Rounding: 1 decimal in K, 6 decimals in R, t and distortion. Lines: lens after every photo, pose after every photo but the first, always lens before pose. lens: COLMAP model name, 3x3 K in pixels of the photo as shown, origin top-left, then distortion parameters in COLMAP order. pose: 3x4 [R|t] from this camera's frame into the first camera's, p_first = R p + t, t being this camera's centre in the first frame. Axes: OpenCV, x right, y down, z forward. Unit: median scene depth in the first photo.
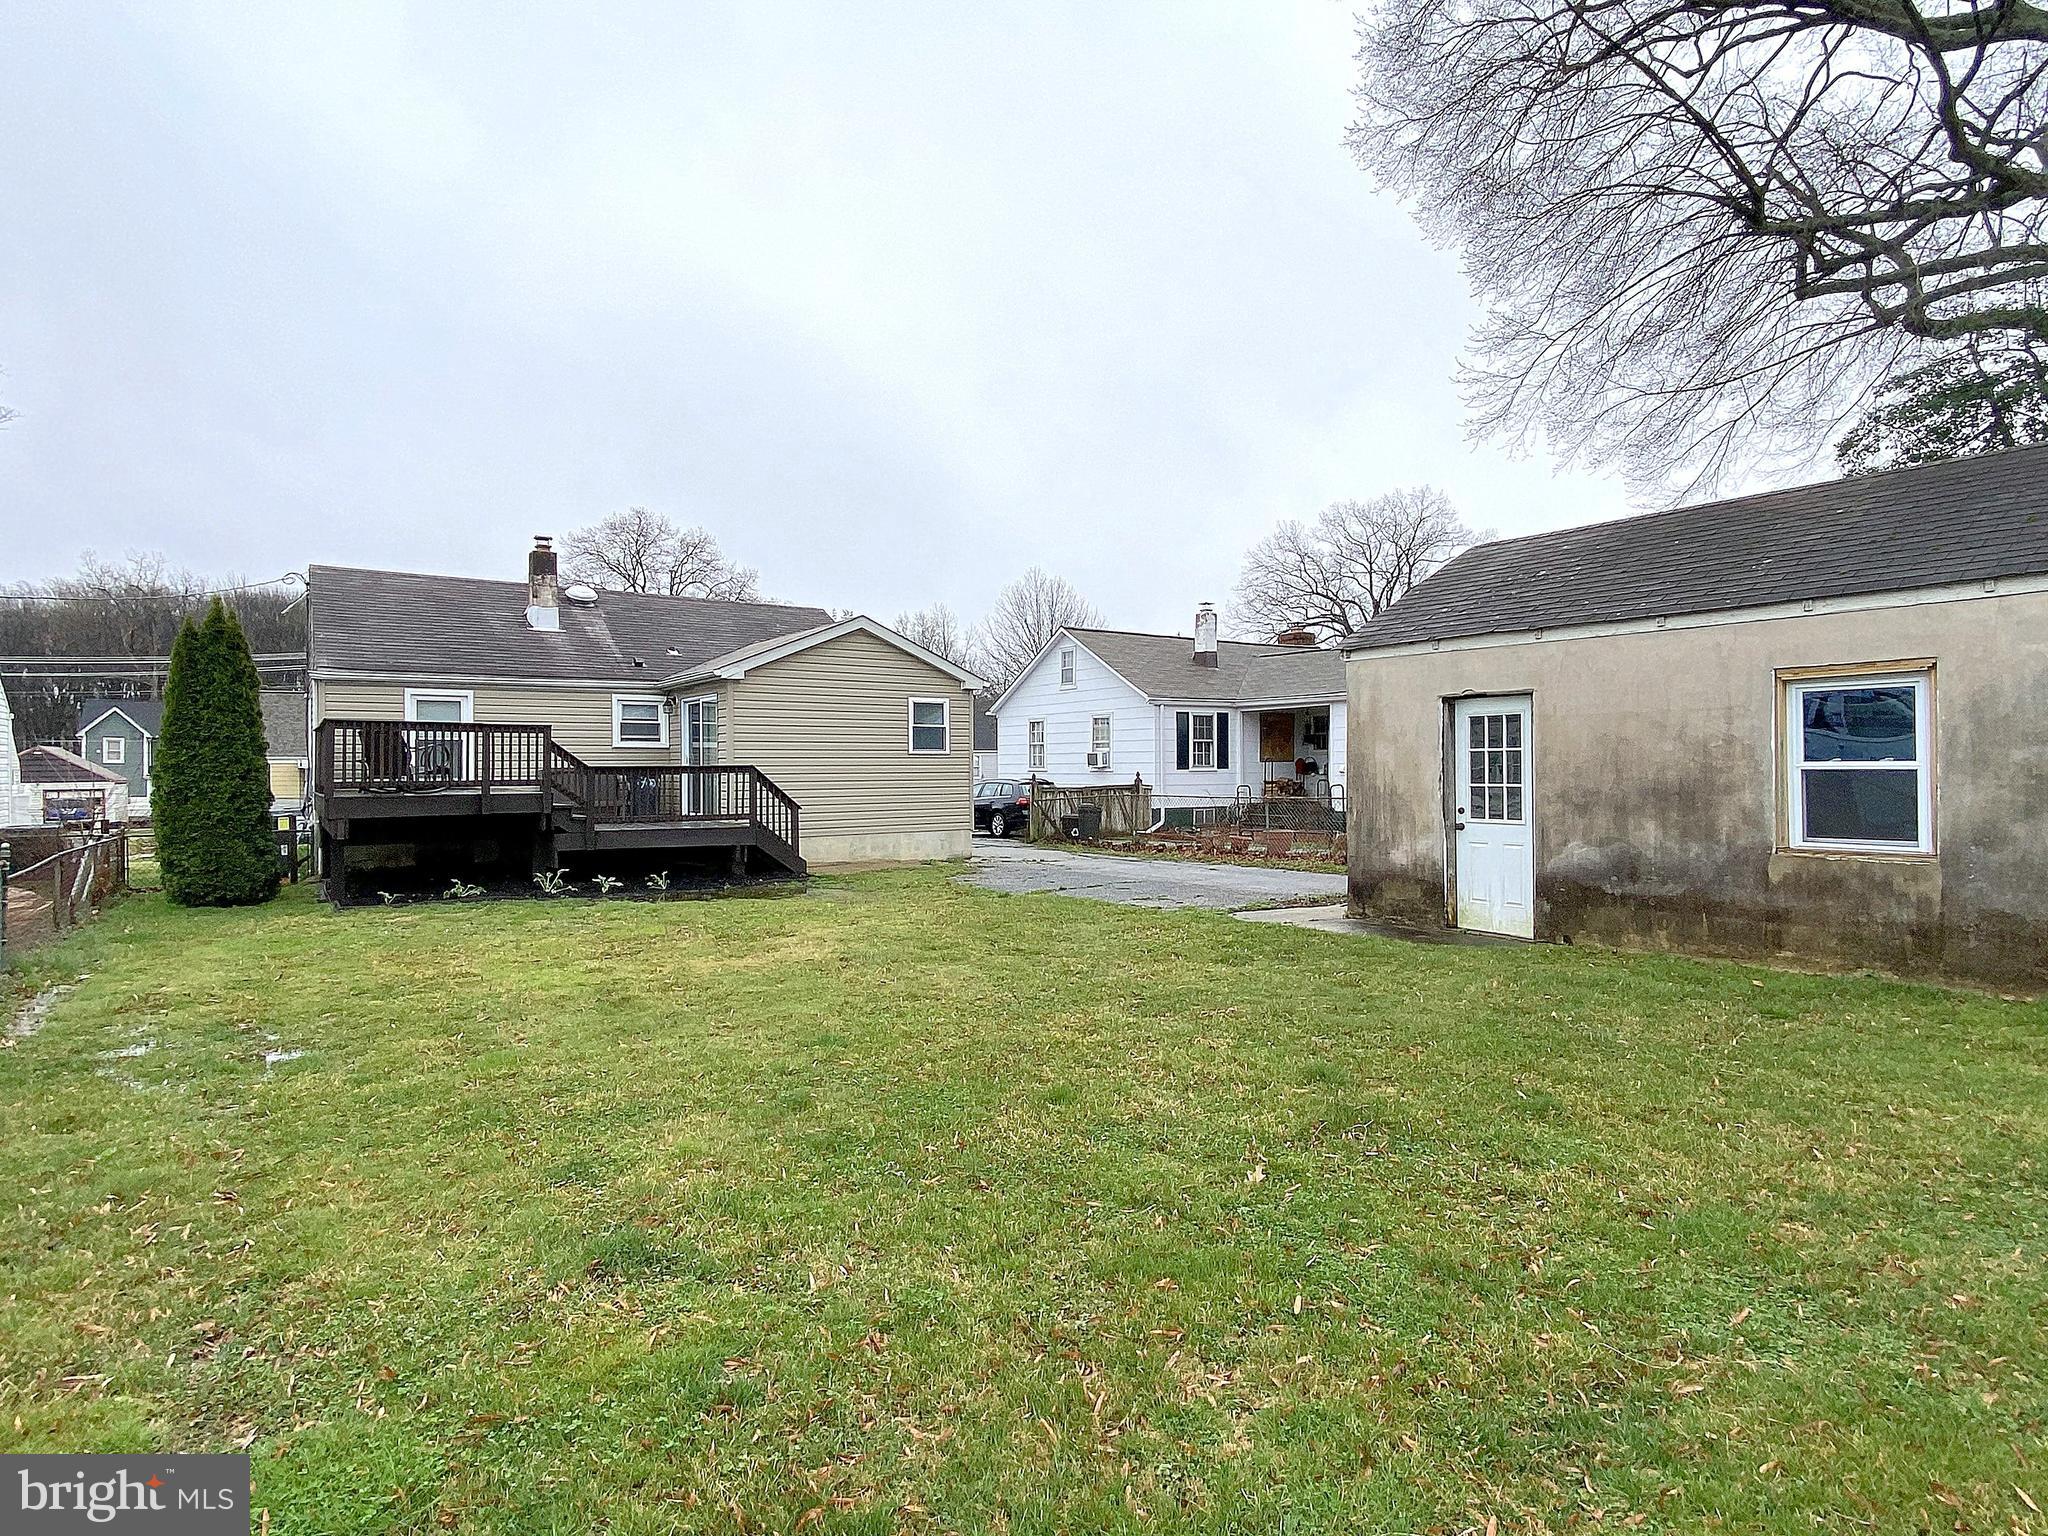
lens RADIAL K [[1067.7, 0, 1033.8], [0, 1067.7, 764.5], [0, 0, 1]] dist [0.027419, -0.028055]
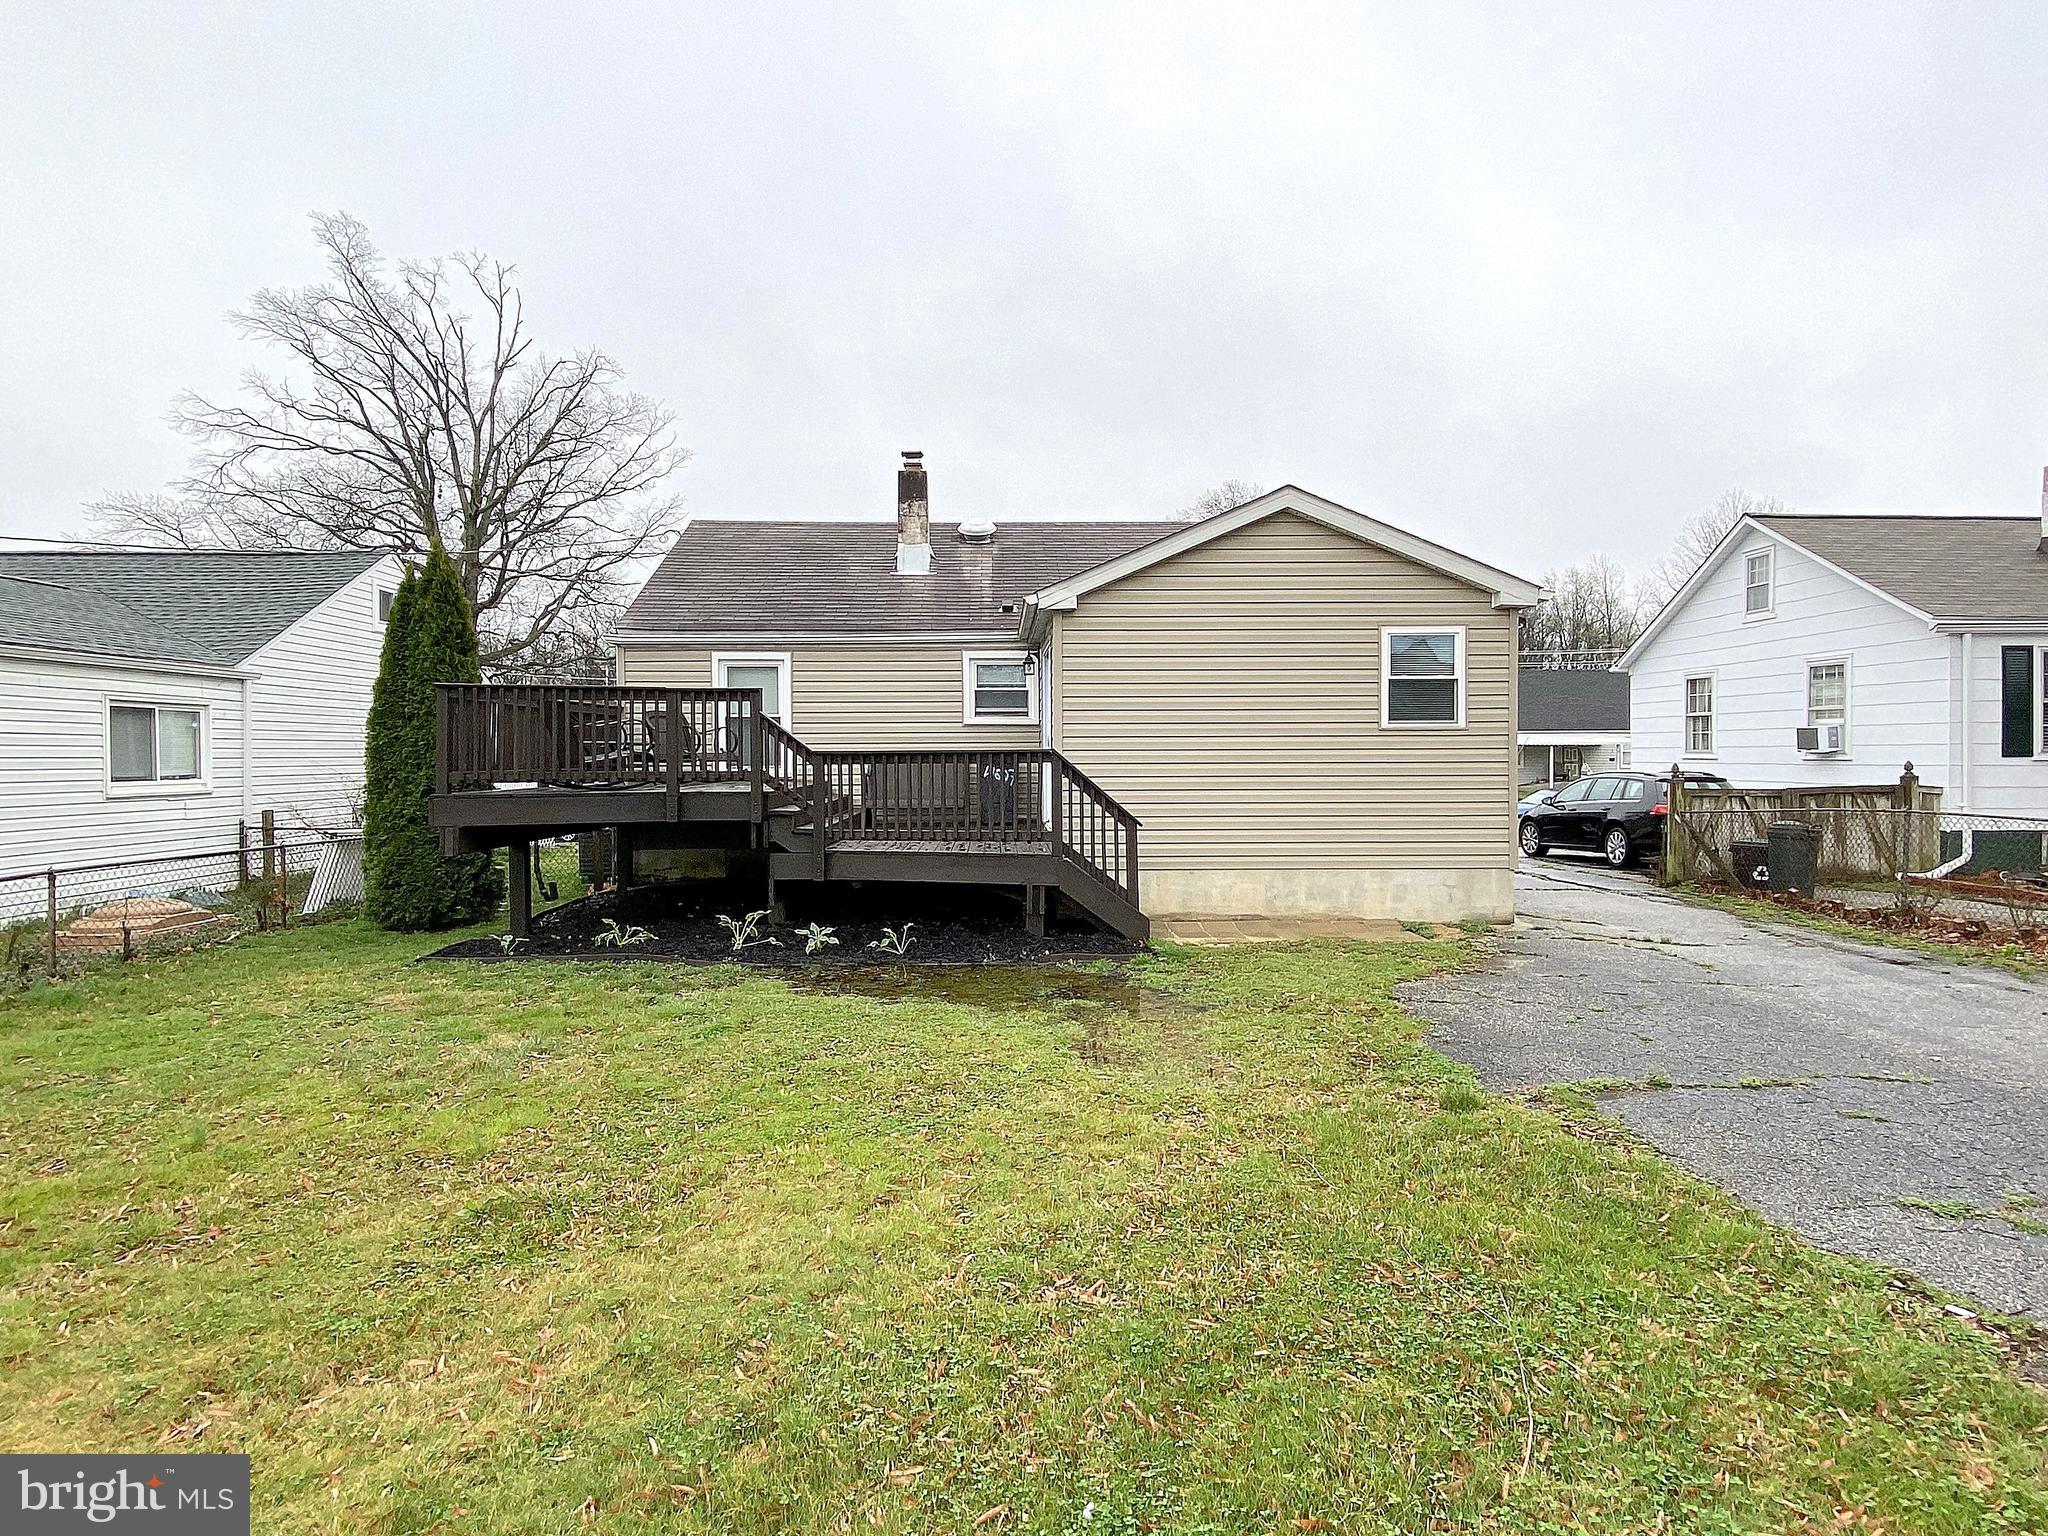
lens RADIAL K [[1066.4, 0, 1028.1], [0, 1066.4, 762.4], [0, 0, 1]] dist [0.032633, -0.042649]
pose [[0.831213, 0.004910, -0.555932, 0.060254], [0.000876, 0.999948, 0.010140, 0.002774], [0.555953, -0.008916, 0.831166, 0.652266]]
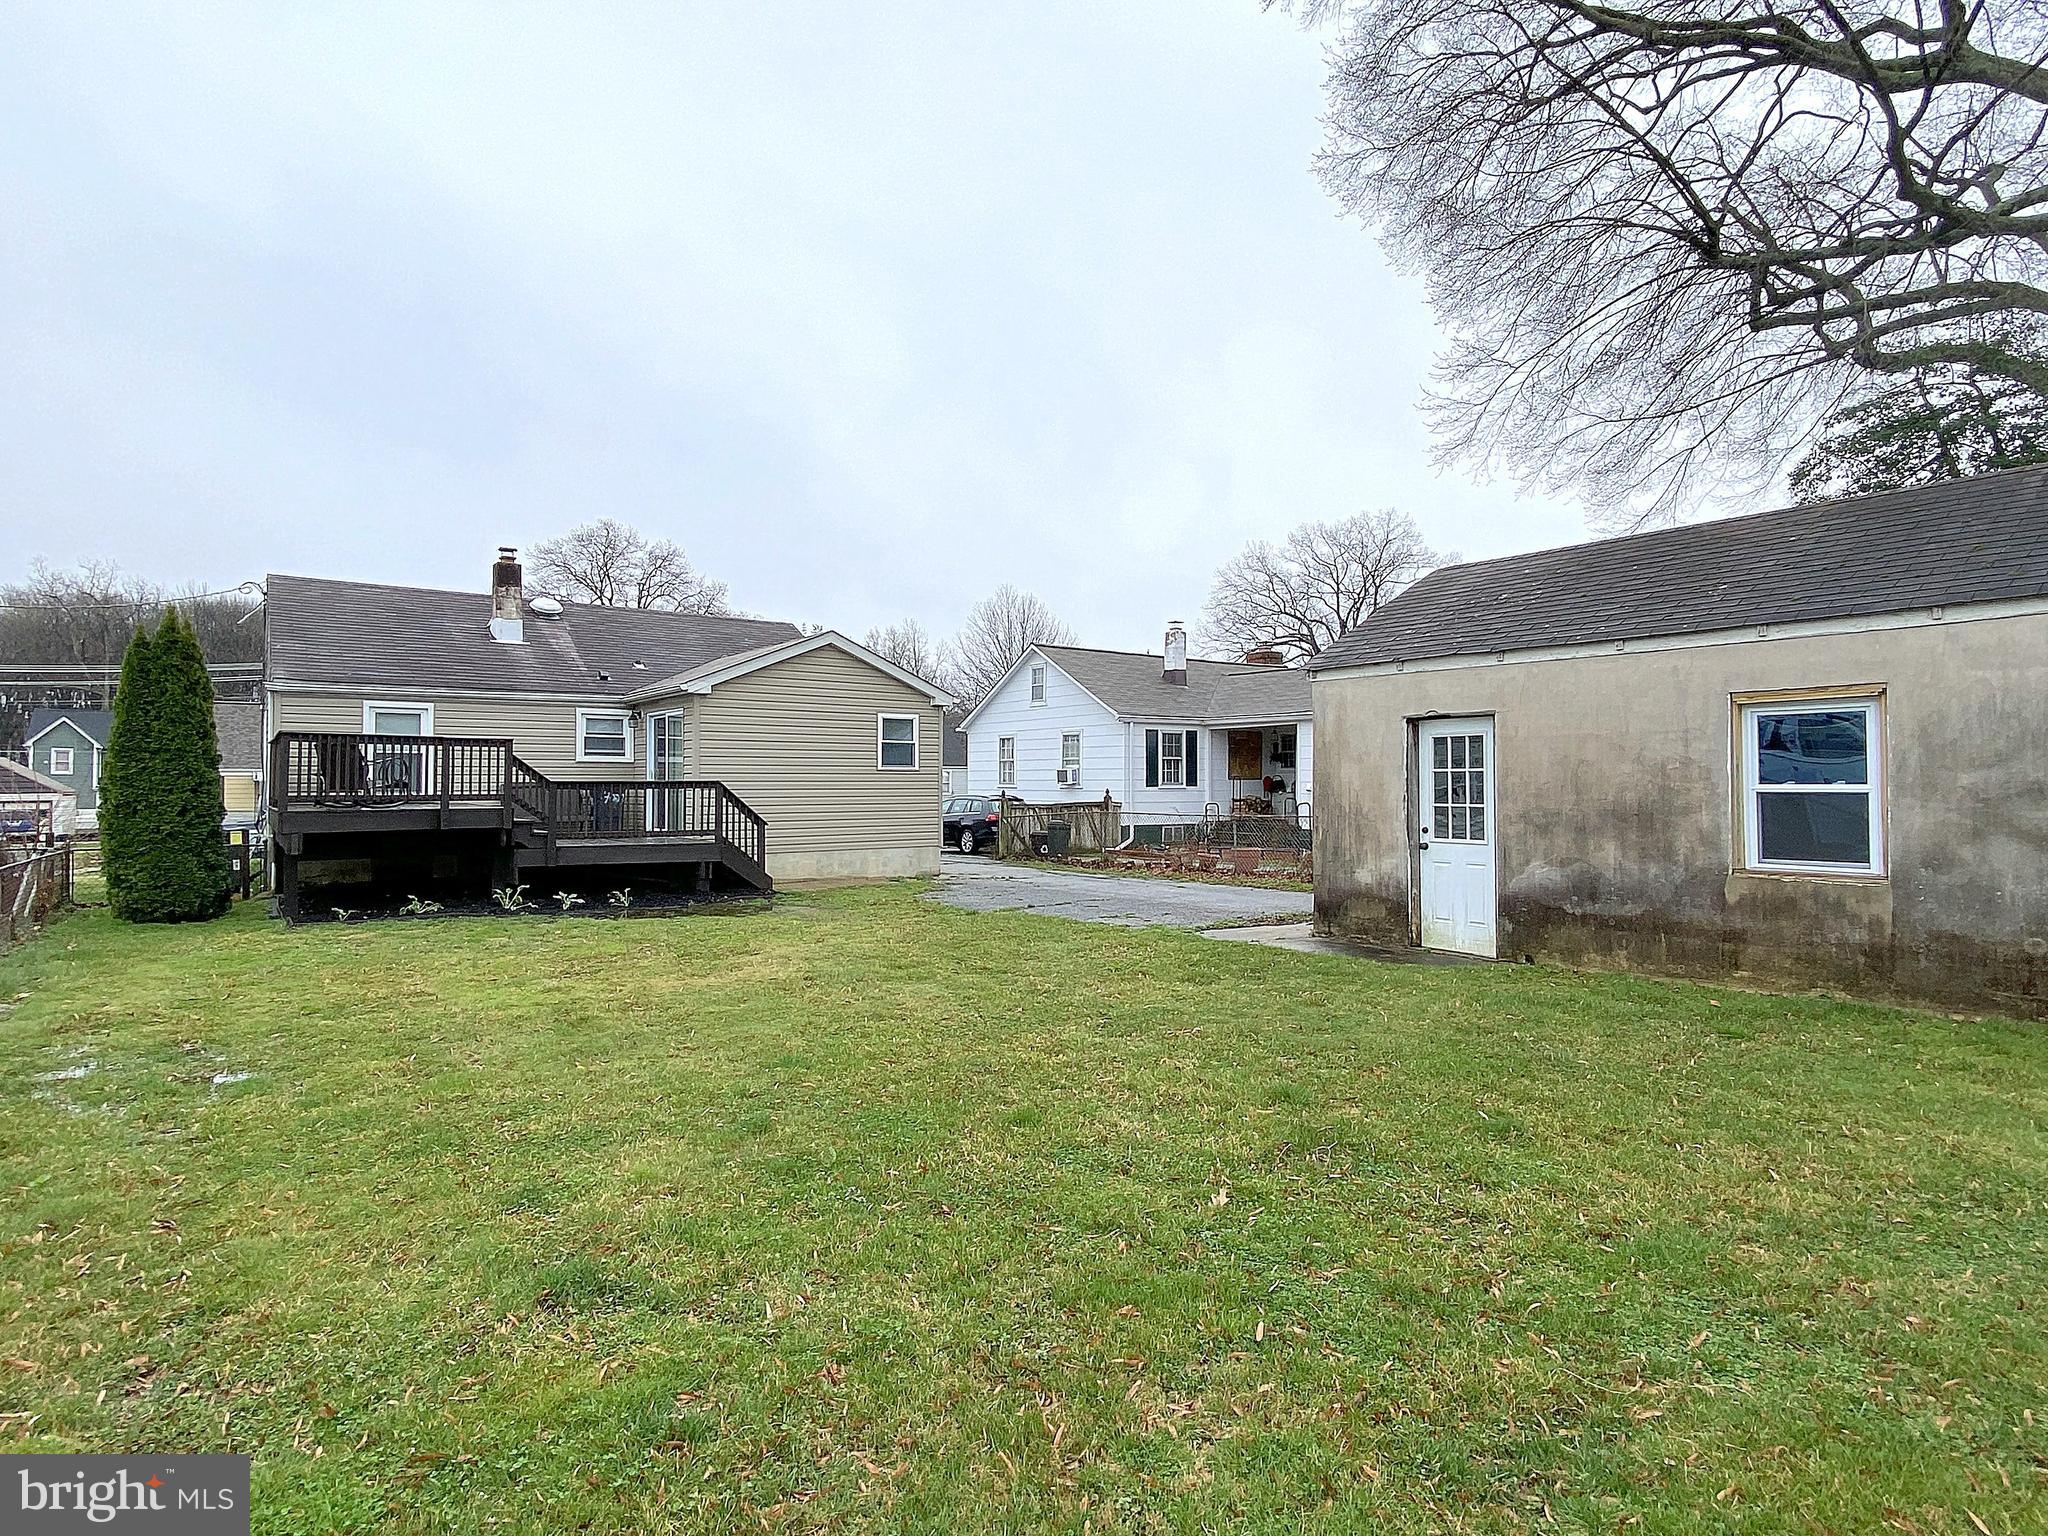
lens RADIAL K [[1067.7, 0, 1033.8], [0, 1067.7, 764.5], [0, 0, 1]] dist [0.027419, -0.028055]
pose [[0.999597, 0.005804, 0.027771, 0.001448], [-0.005385, 0.999871, -0.015122, -0.001140], [-0.027855, 0.014966, 0.999500, 0.001358]]
